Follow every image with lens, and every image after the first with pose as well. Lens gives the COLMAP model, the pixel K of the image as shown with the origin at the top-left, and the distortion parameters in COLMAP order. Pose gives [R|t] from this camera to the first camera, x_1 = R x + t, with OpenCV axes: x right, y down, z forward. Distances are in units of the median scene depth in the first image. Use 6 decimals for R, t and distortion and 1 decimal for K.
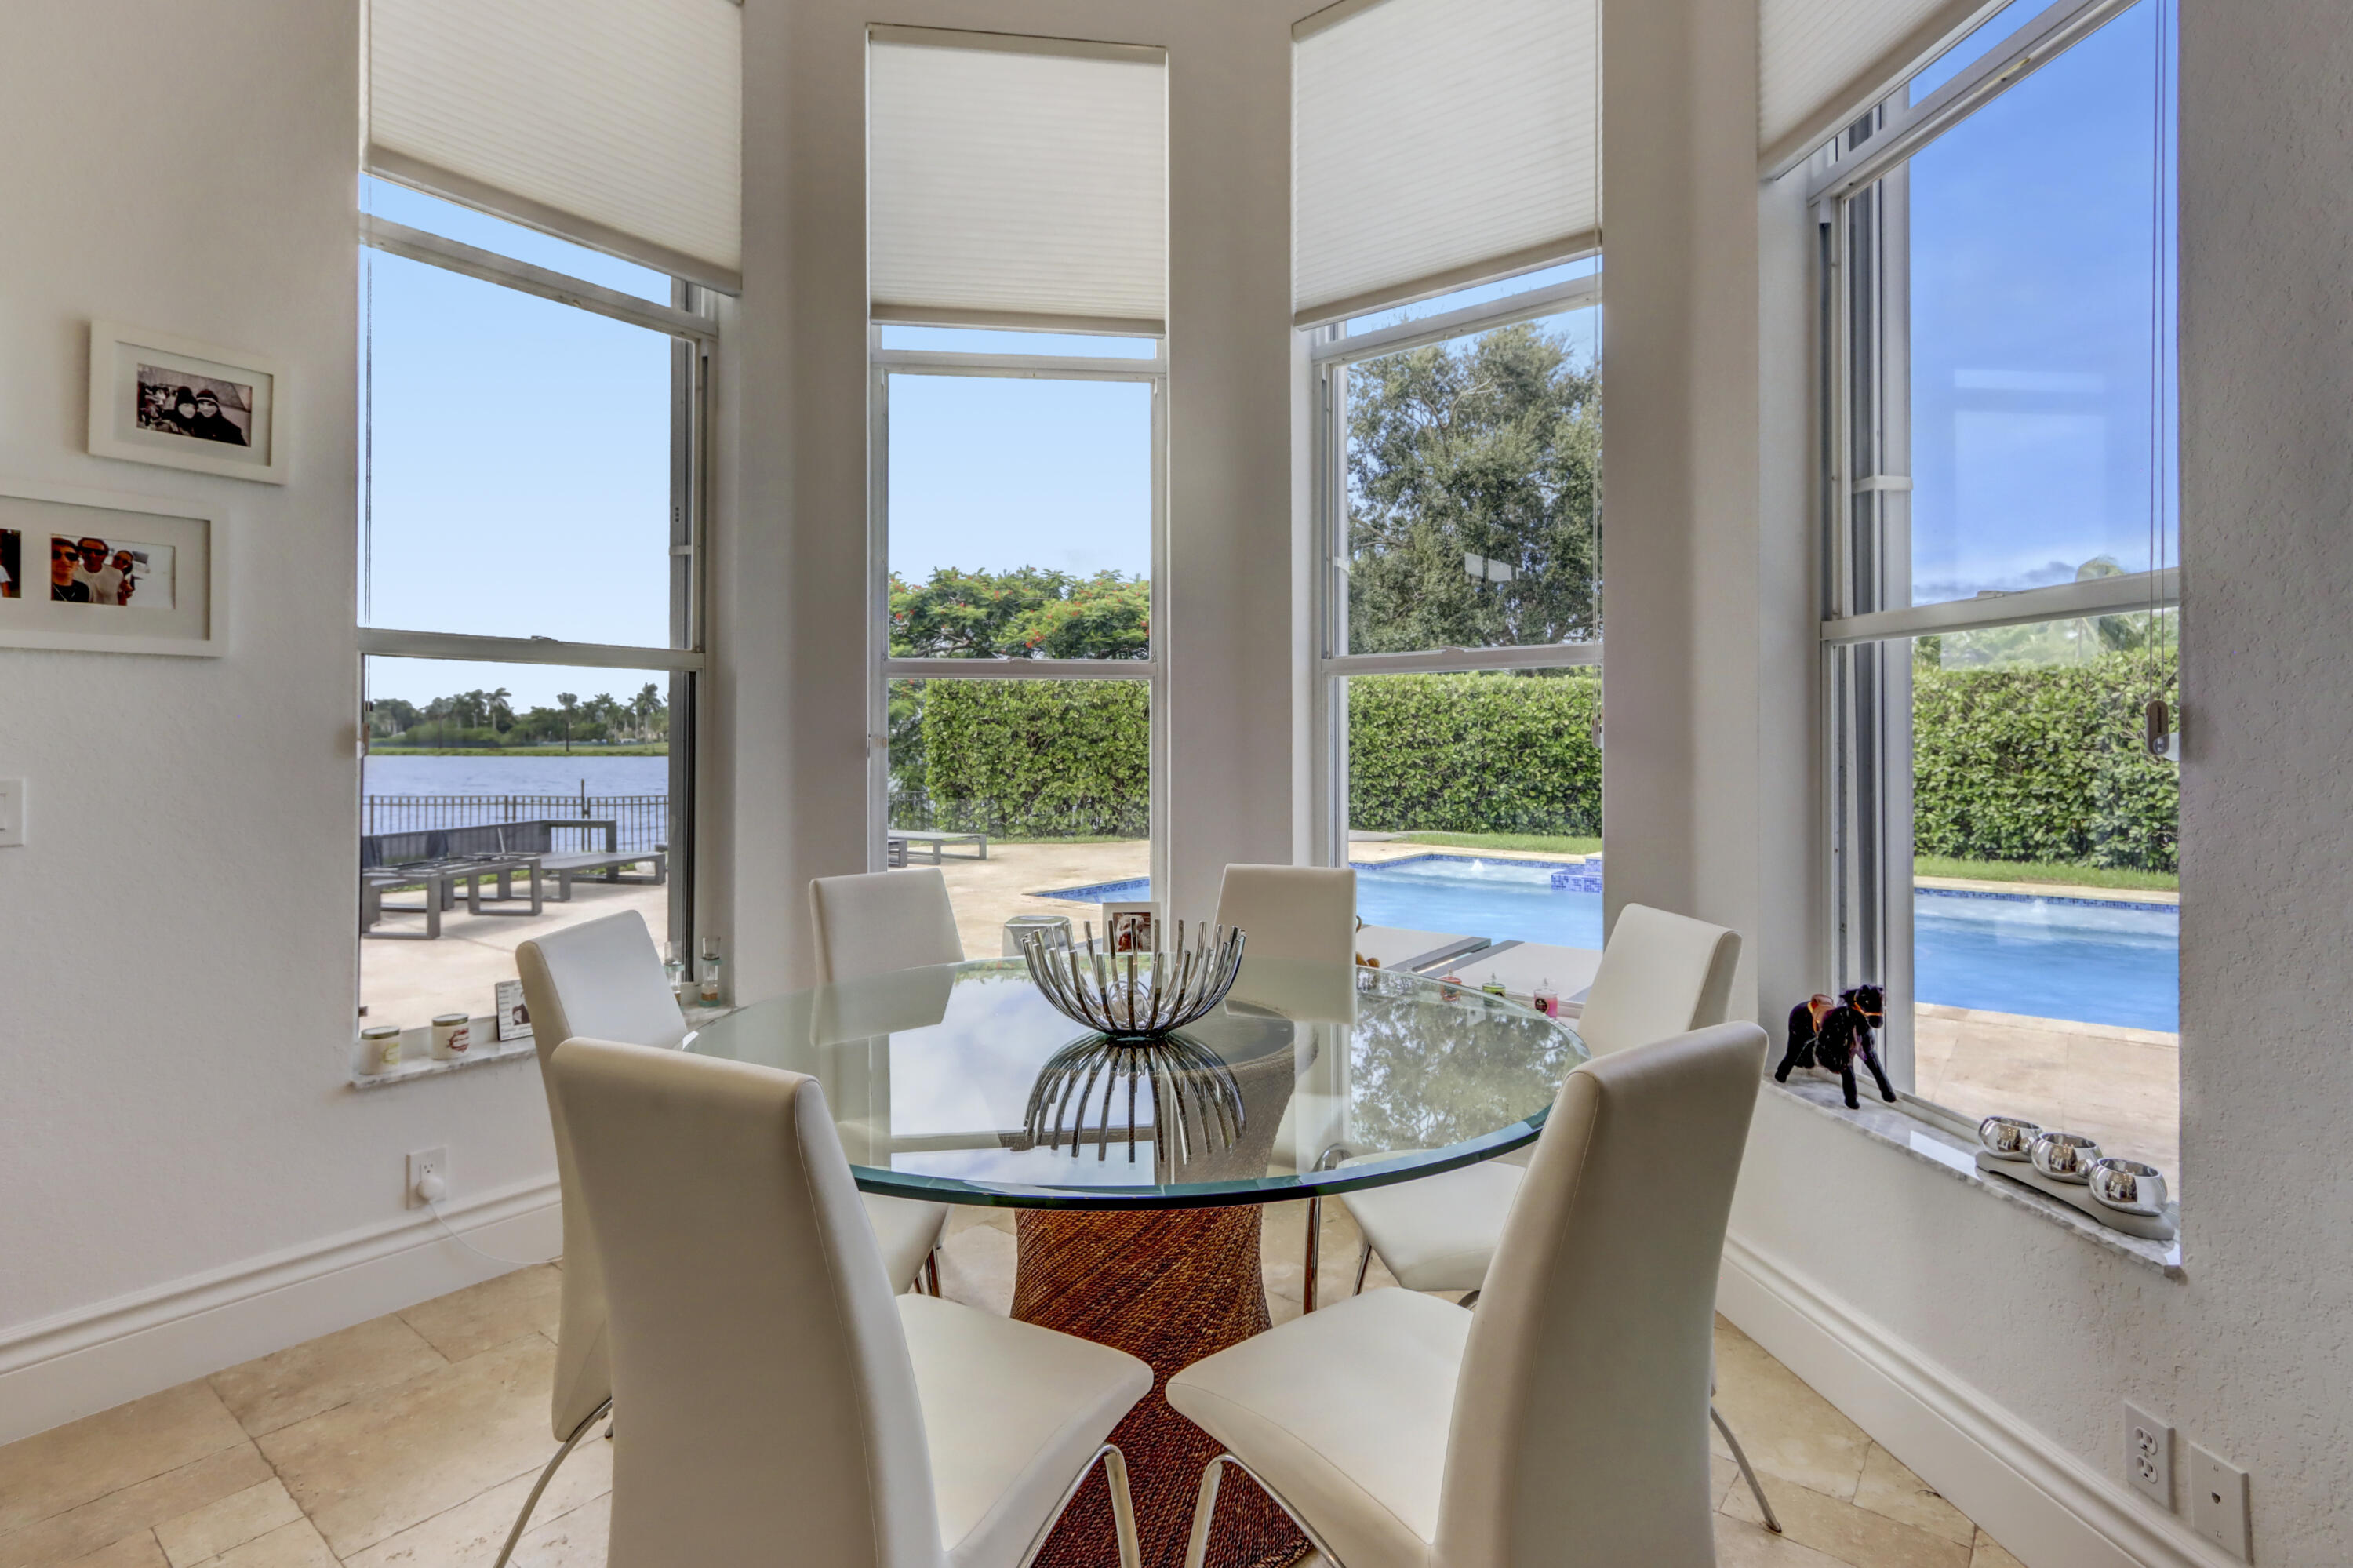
lens RADIAL K [[1132.2, 0, 1168.7], [0, 1132.2, 727.6], [0, 0, 1]] dist [0.012776, 0.000531]
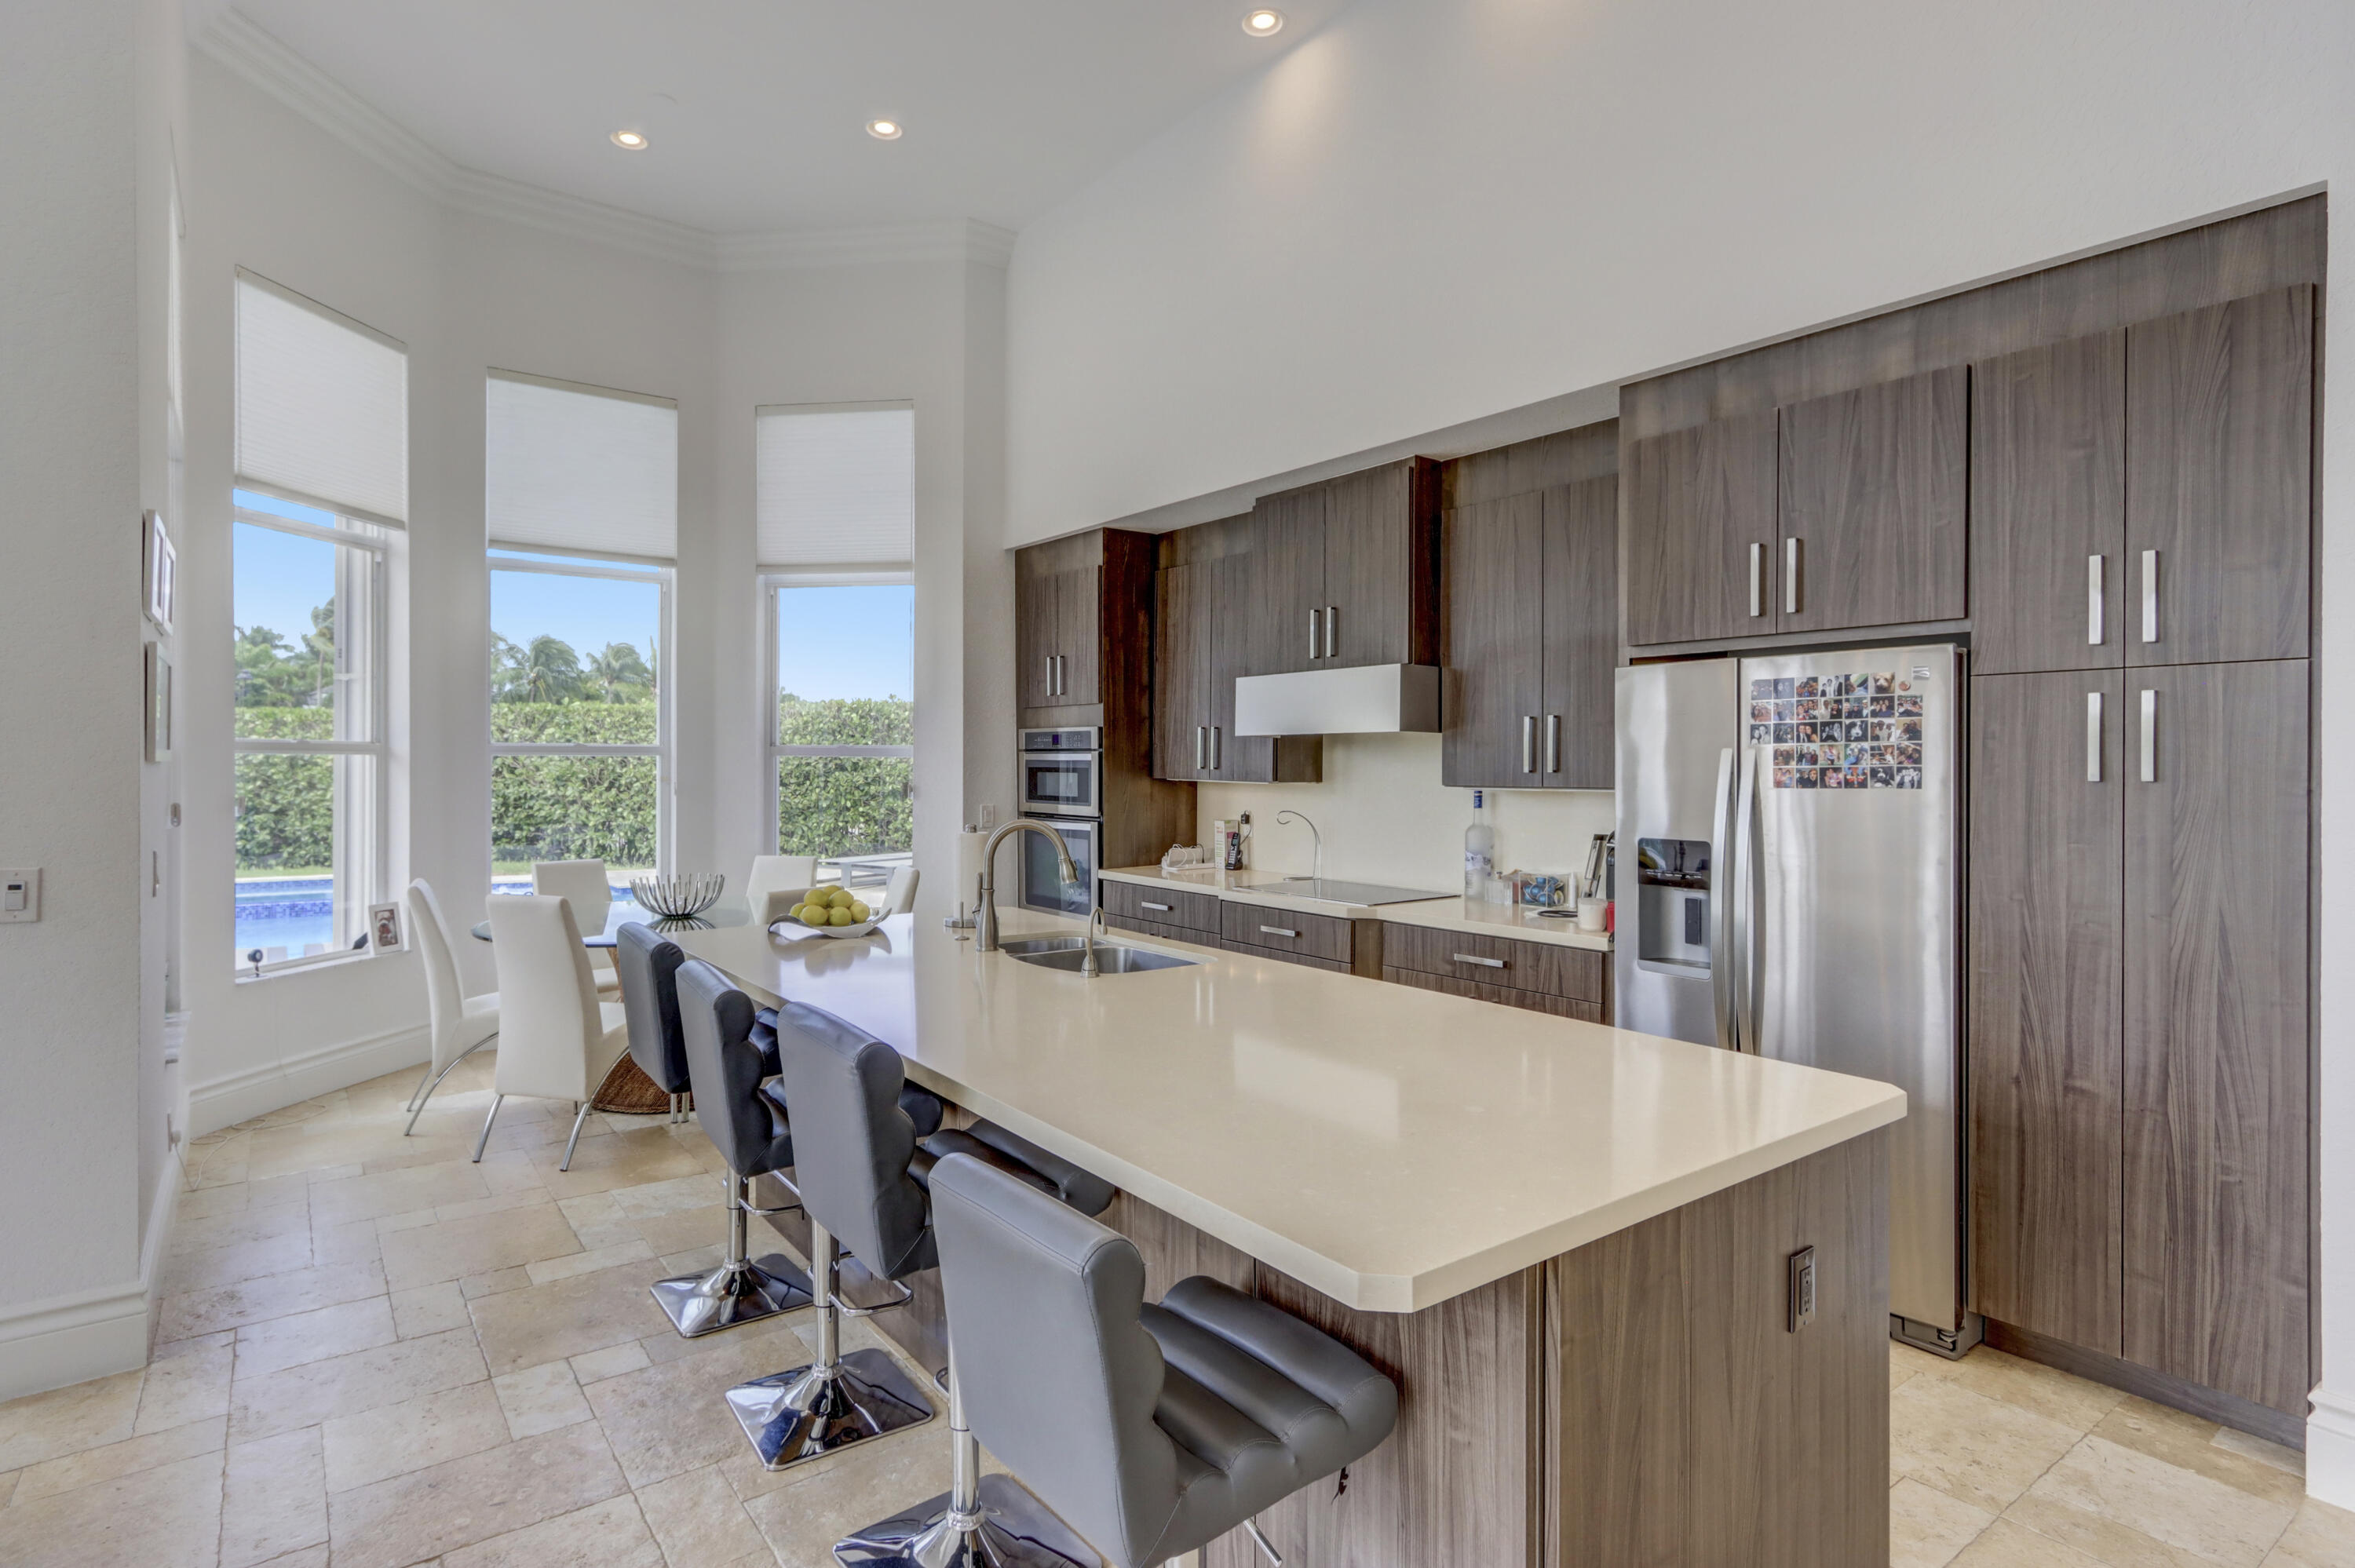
lens RADIAL K [[1194.6, 0, 1160.6], [0, 1194.6, 777.9], [0, 0, 1]] dist [-0.011146, 0.000317]
pose [[0.244020, -0.012821, 0.969685, -0.279321], [-0.017188, 0.999698, 0.017543, -0.012795], [-0.969618, -0.020948, 0.243726, -0.082250]]
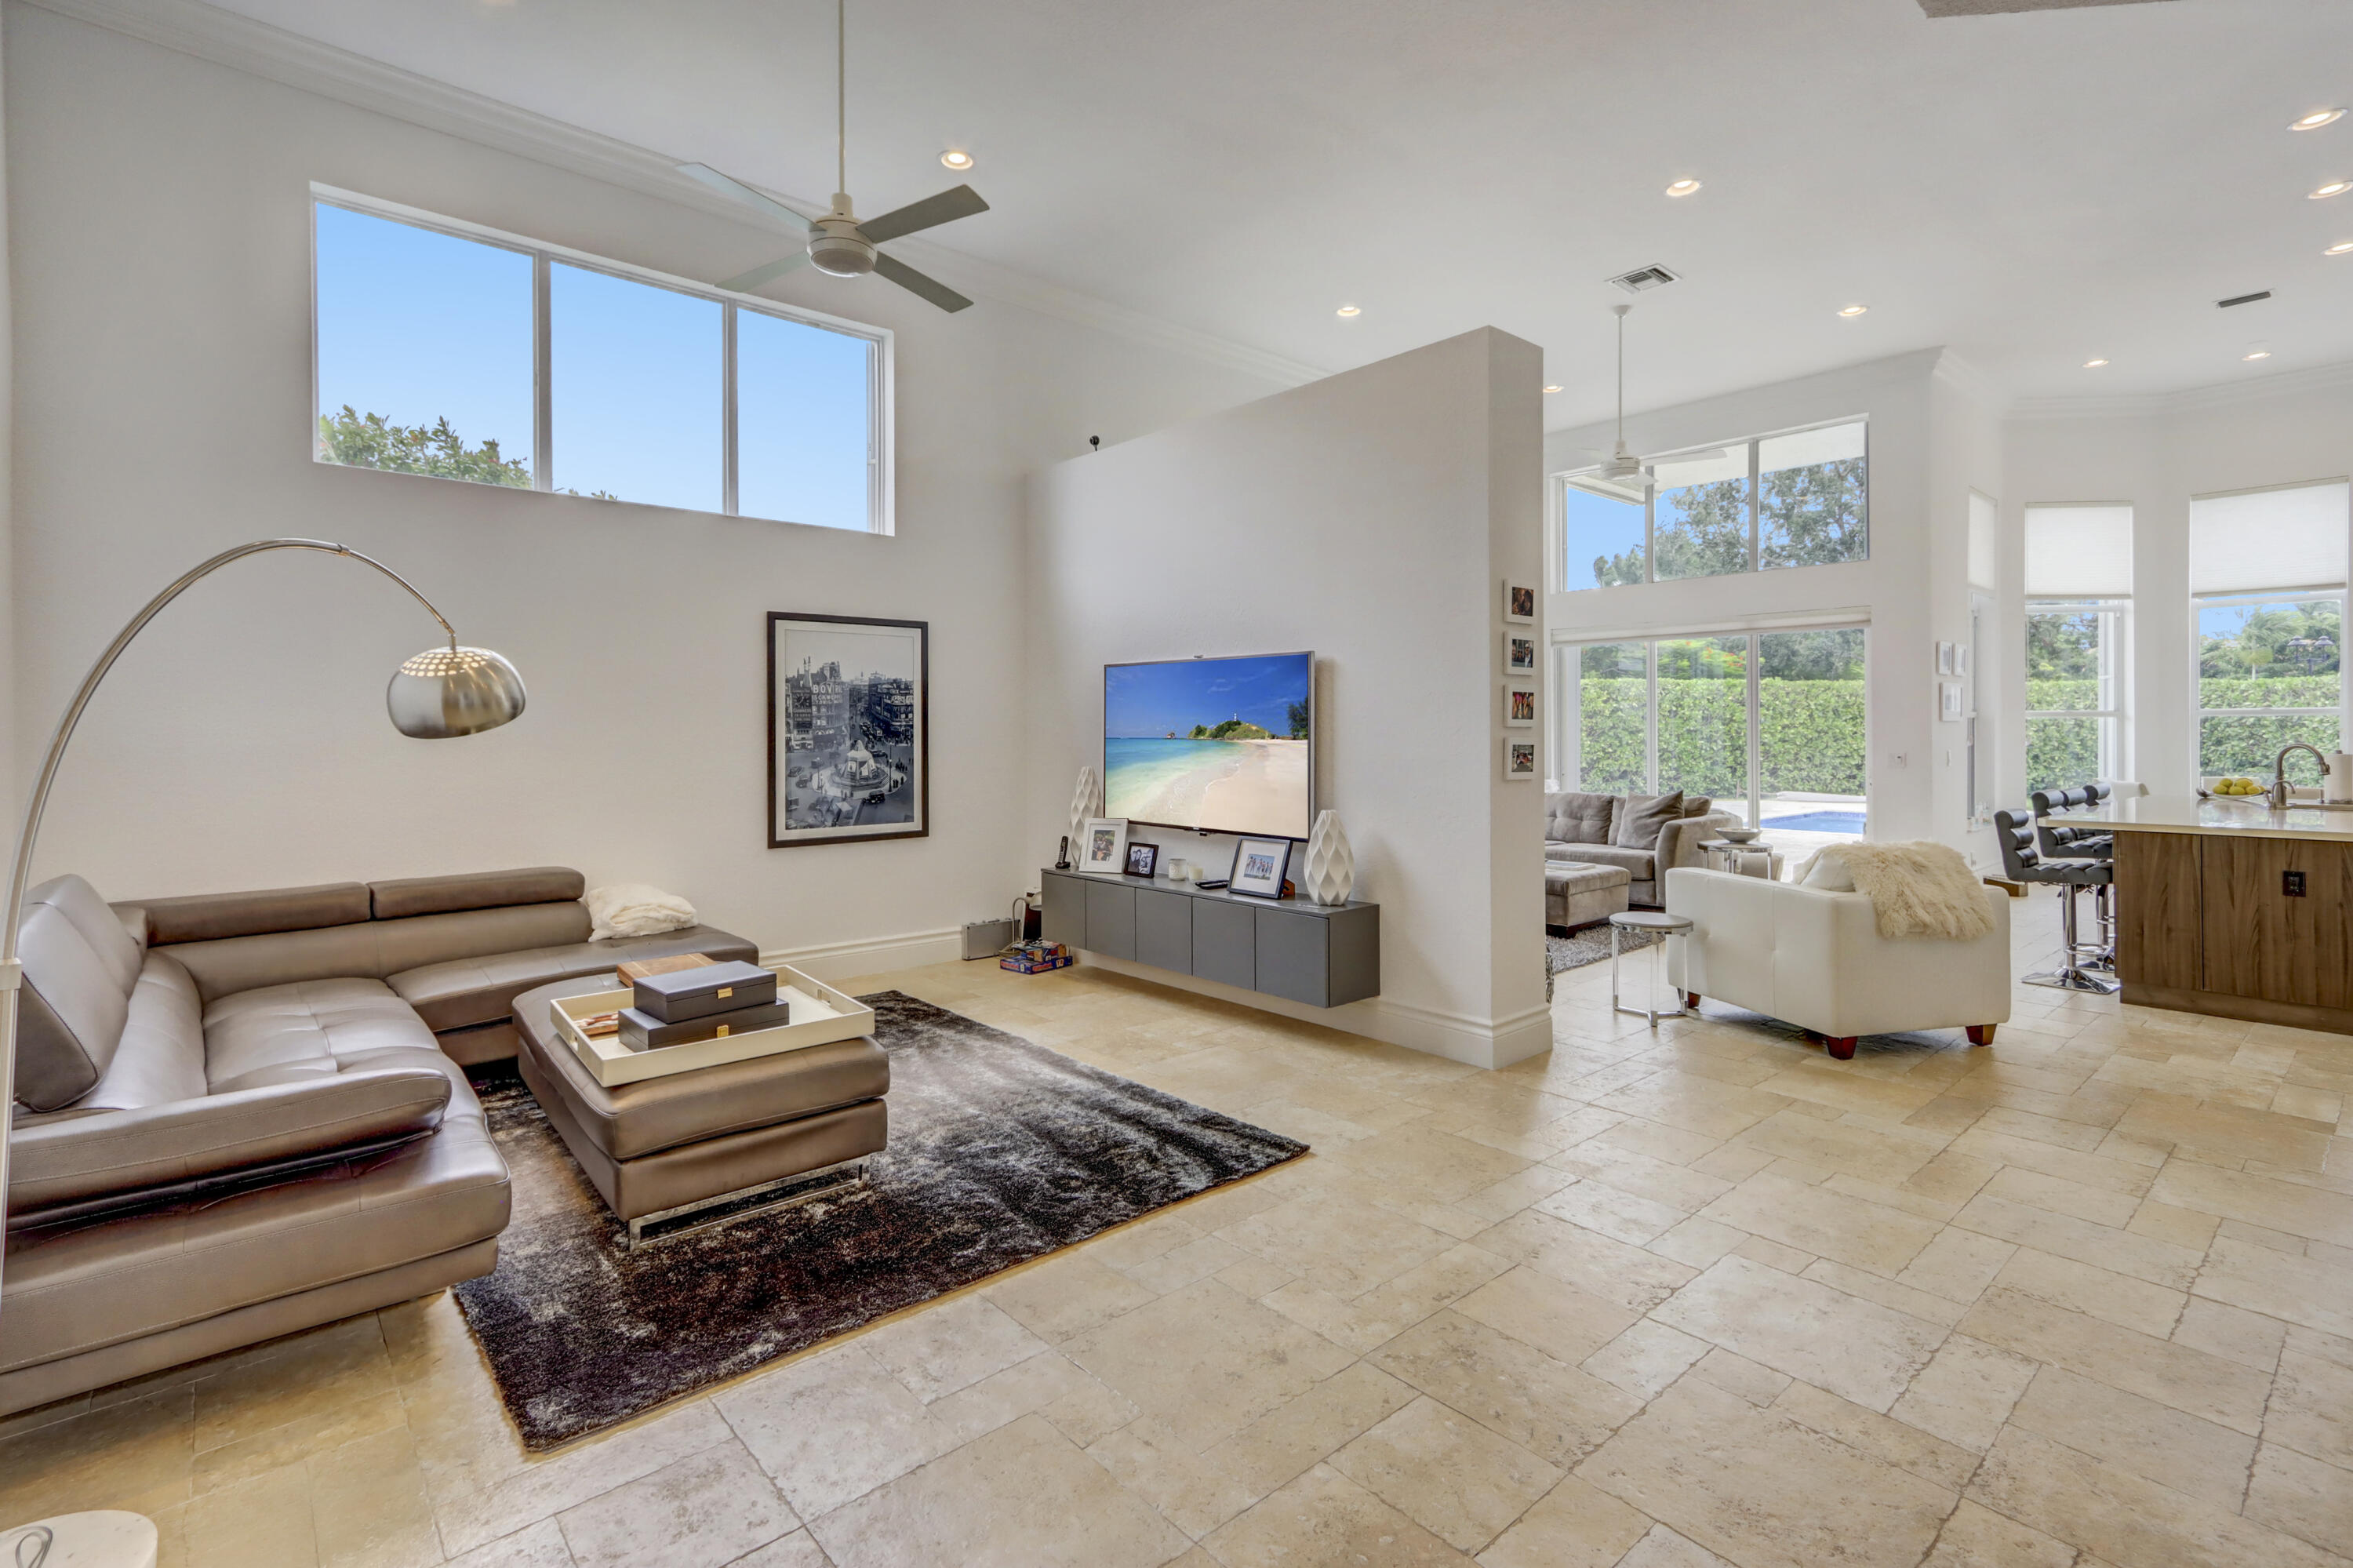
lens RADIAL K [[1087.9, 0, 1160.2], [0, 1087.9, 730.9], [0, 0, 1]] dist [0.018567, 0.000709]
pose [[0.984365, -0.005785, -0.176048, -0.418013], [0.008469, 0.999859, 0.014497, -0.015082], [0.175939, -0.015761, 0.984275, -0.476715]]
